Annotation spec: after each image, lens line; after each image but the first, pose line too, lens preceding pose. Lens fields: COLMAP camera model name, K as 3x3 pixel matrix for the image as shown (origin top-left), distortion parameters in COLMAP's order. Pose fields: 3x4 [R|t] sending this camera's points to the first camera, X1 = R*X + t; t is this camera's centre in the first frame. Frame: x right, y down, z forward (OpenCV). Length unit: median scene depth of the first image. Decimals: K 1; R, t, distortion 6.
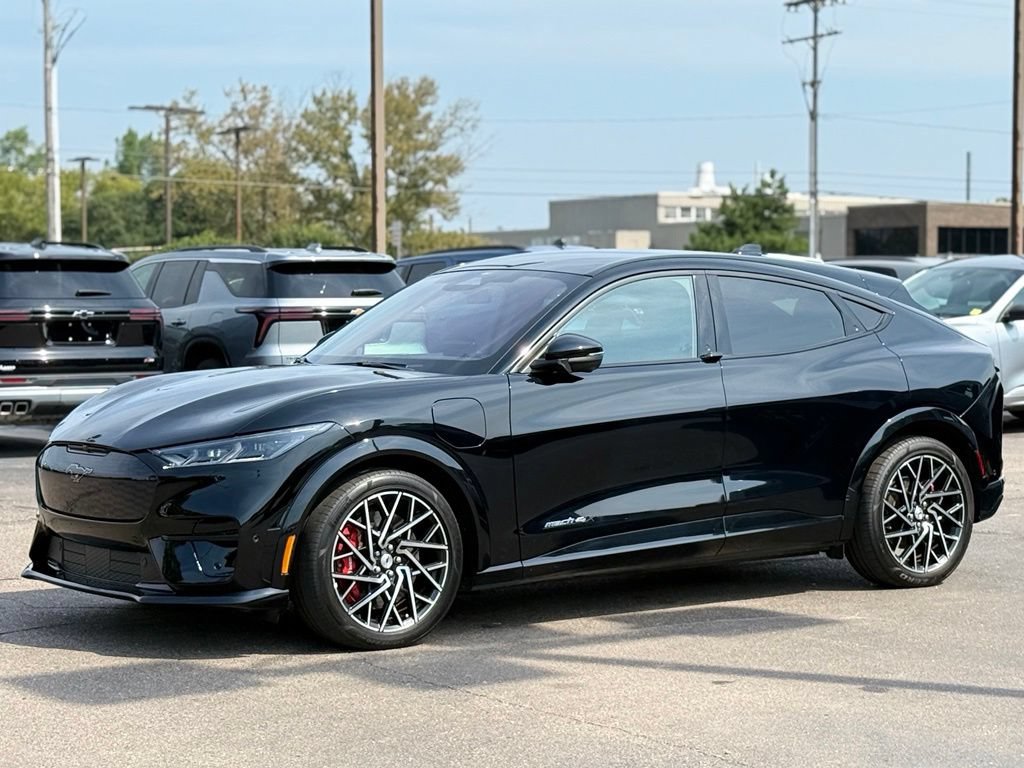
lens RADIAL K [[2473.7, 0, 512.0], [0, 2473.7, 384.0], [0, 0, 1]] dist [0.162262, 0.252565]
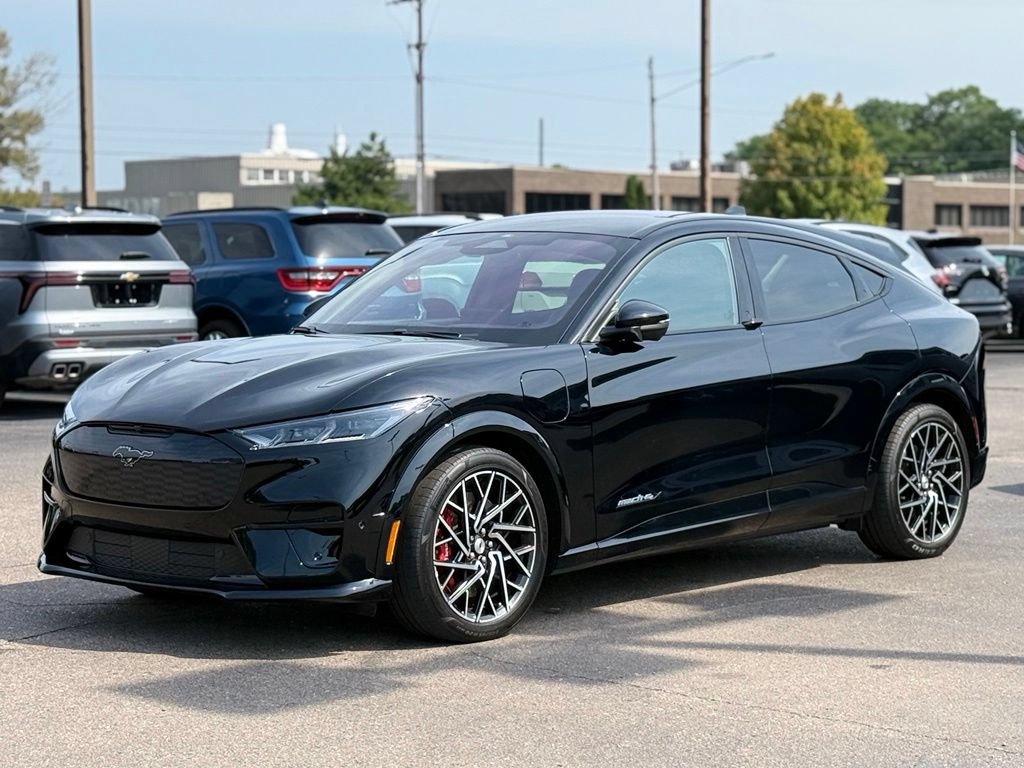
lens RADIAL K [[2473.7, 0, 512.0], [0, 2473.7, 384.0], [0, 0, 1]] dist [0.162262, 0.252565]
pose [[0.976302, -0.010372, 0.216162, -0.207042], [0.007243, 0.999857, 0.015263, -0.002773], [-0.216290, -0.013336, 0.976238, 0.081467]]
